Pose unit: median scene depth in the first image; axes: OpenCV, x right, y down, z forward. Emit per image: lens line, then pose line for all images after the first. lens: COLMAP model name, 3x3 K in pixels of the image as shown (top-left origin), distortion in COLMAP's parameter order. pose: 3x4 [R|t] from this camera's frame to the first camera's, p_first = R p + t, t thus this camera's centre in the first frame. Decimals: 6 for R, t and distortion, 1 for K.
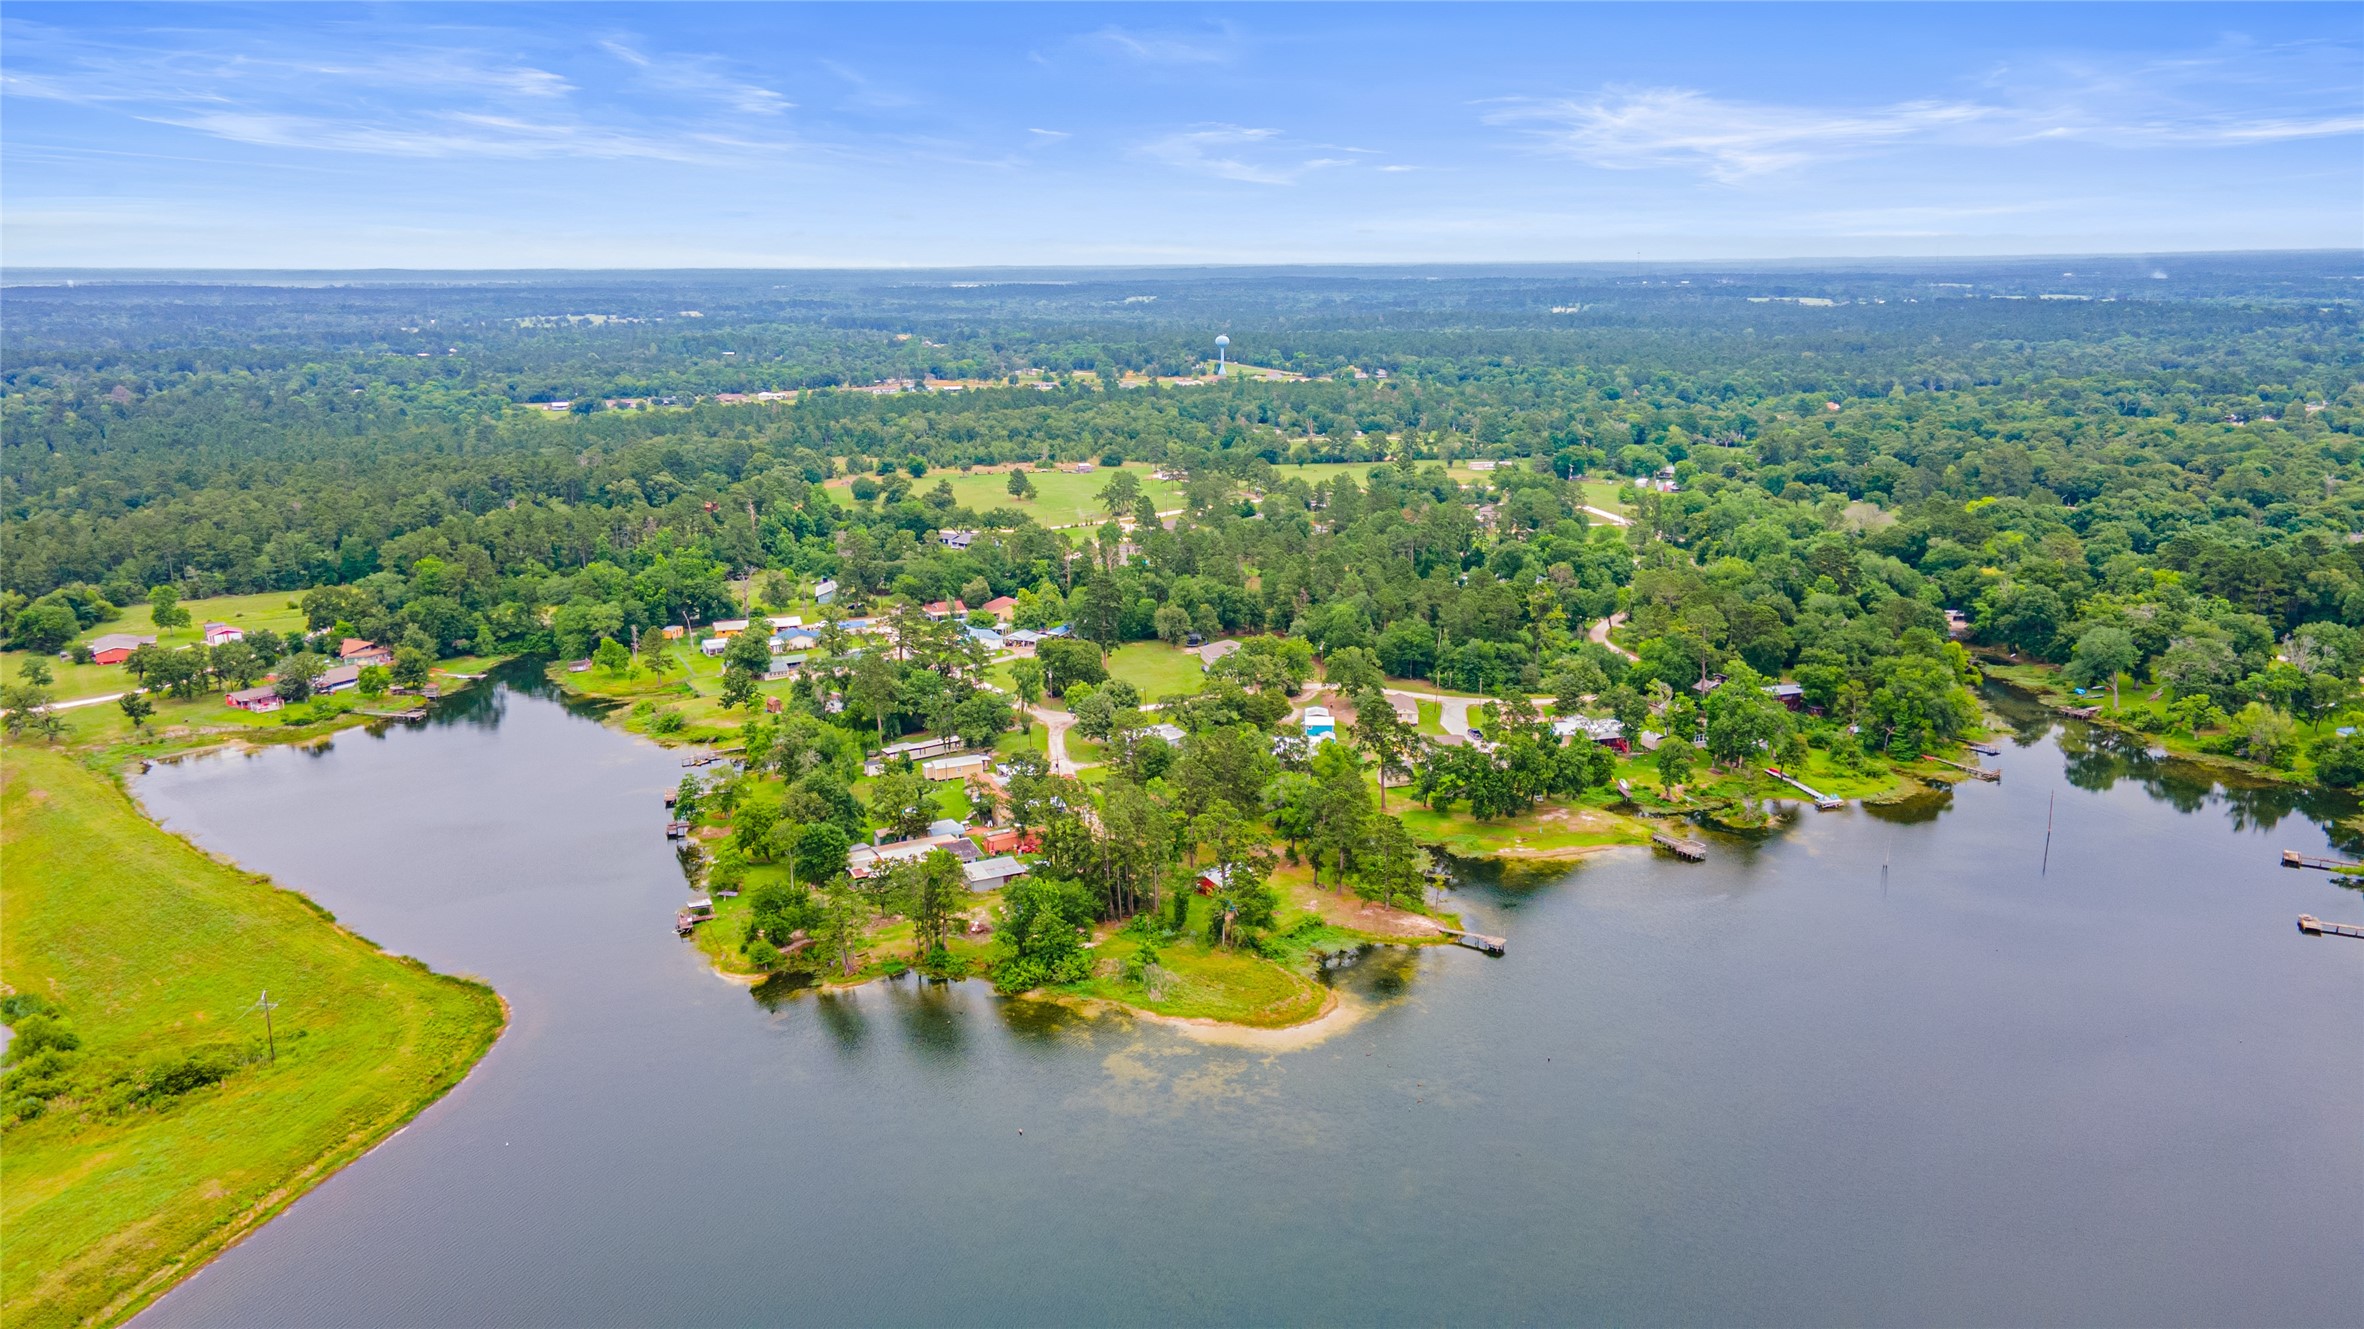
lens RADIAL K [[1682.7, 0, 1180.8], [0, 1682.7, 664.4], [0, 0, 1]] dist [0.044954, 0.003232]
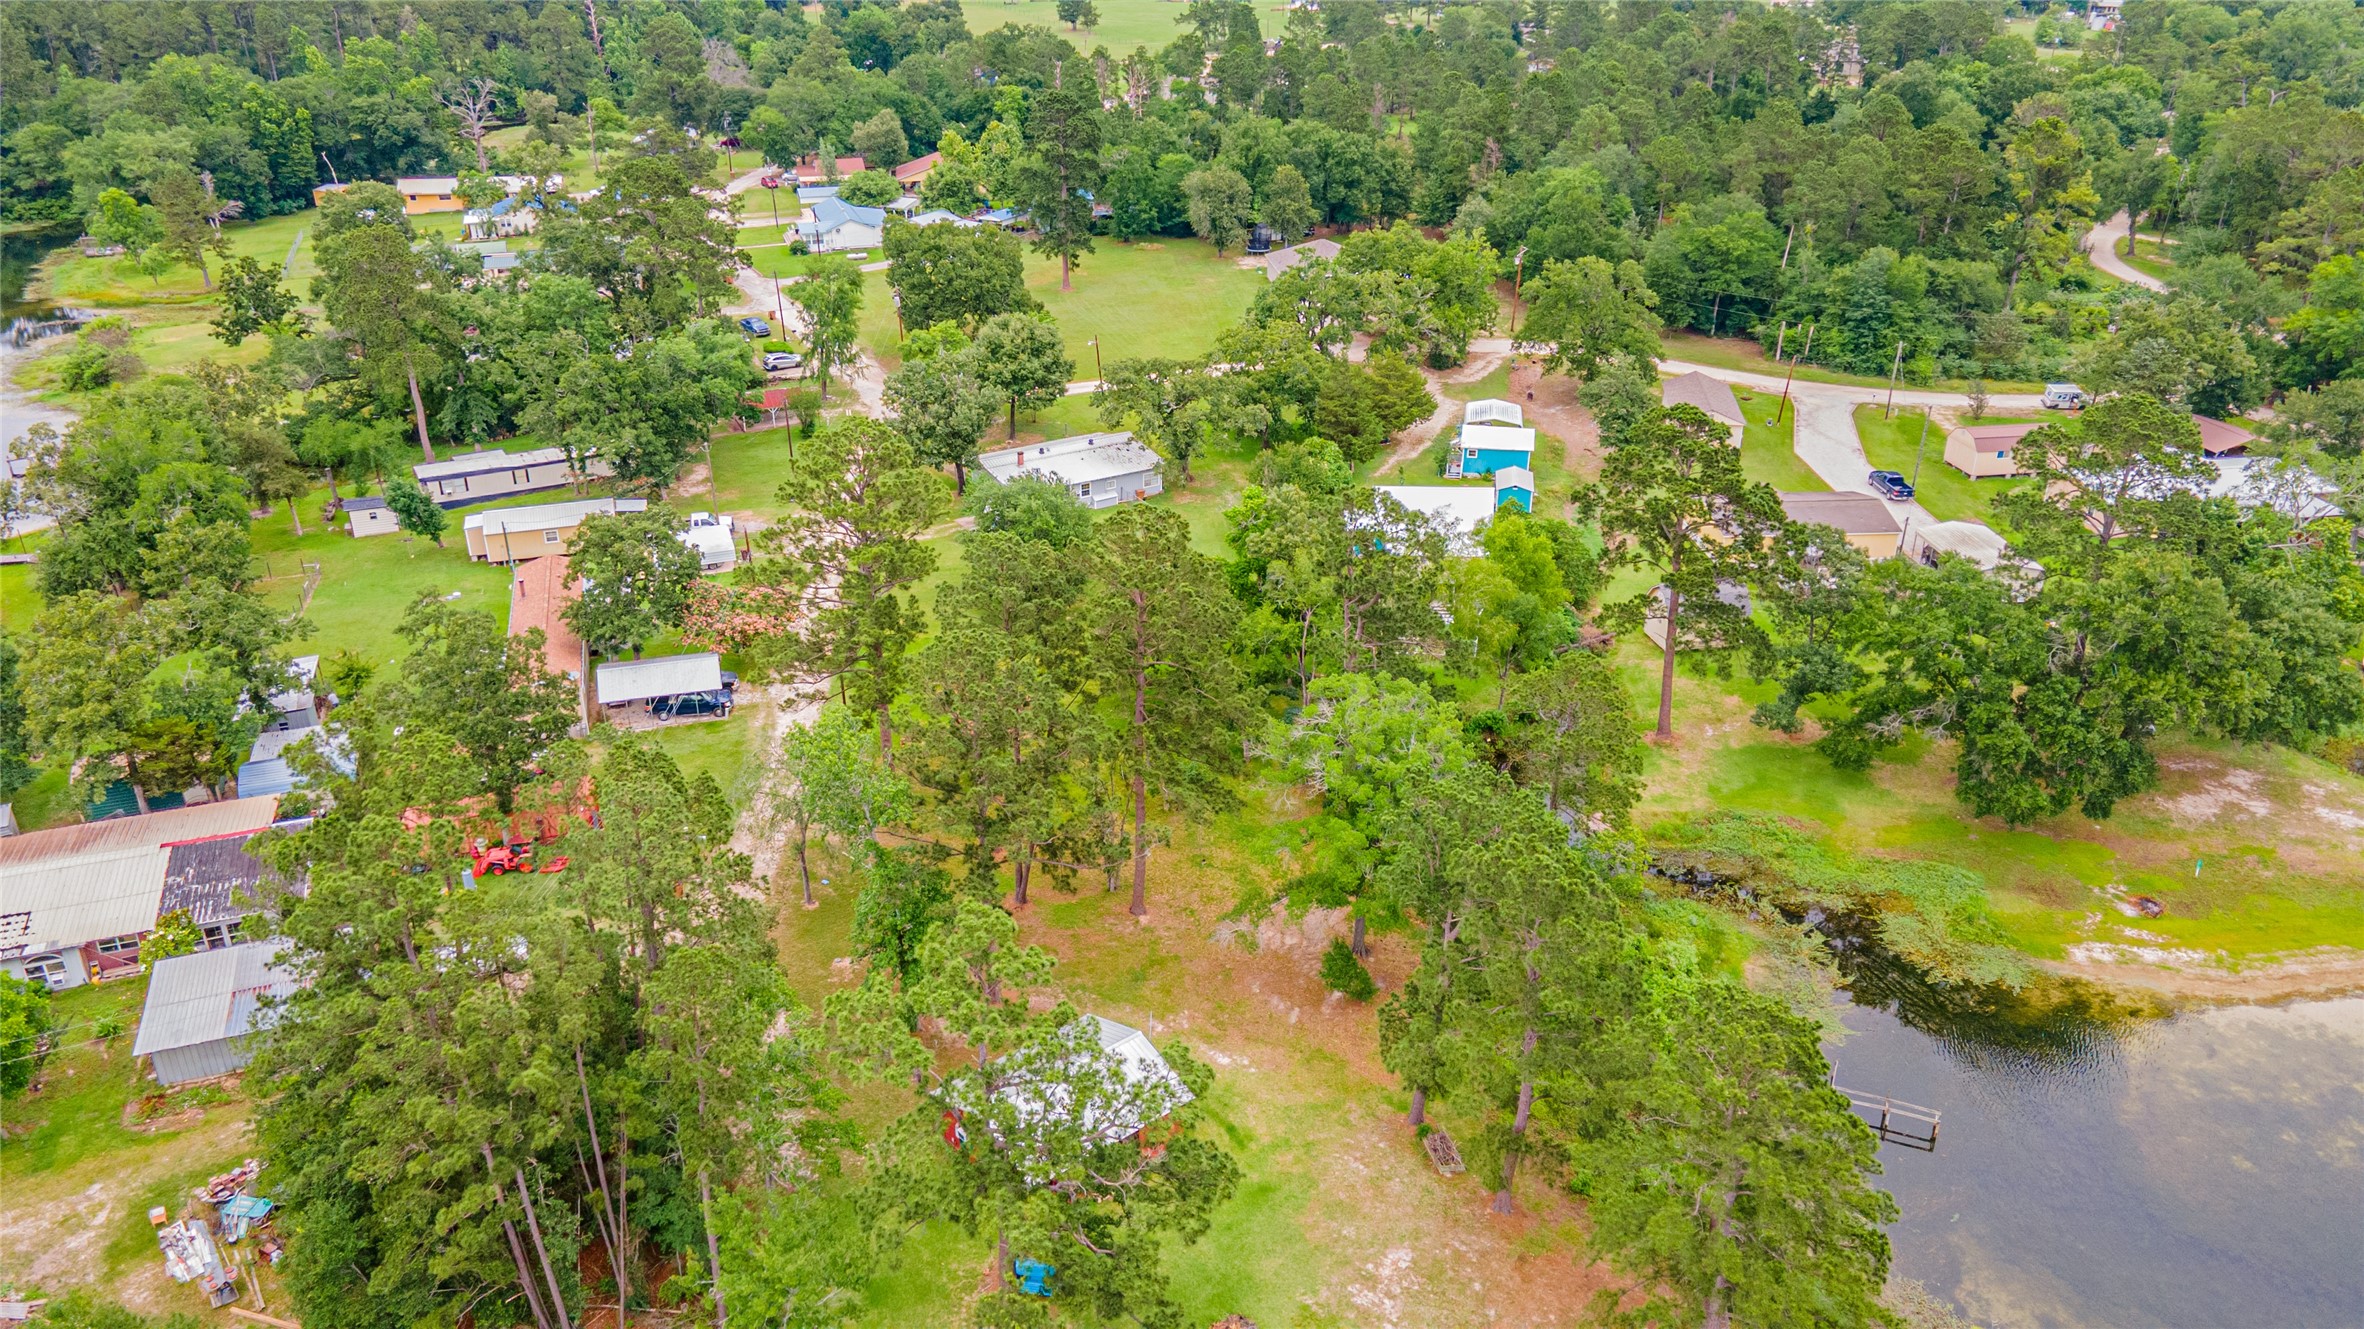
lens RADIAL K [[1682.7, 0, 1184.4], [0, 1682.7, 669.1], [0, 0, 1]] dist [0.044954, 0.003232]
pose [[0.993268, 0.056693, -0.101020, 0.047299], [-0.033623, 0.975609, 0.216925, 0.001934], [0.110855, -0.212068, 0.970947, 0.536011]]
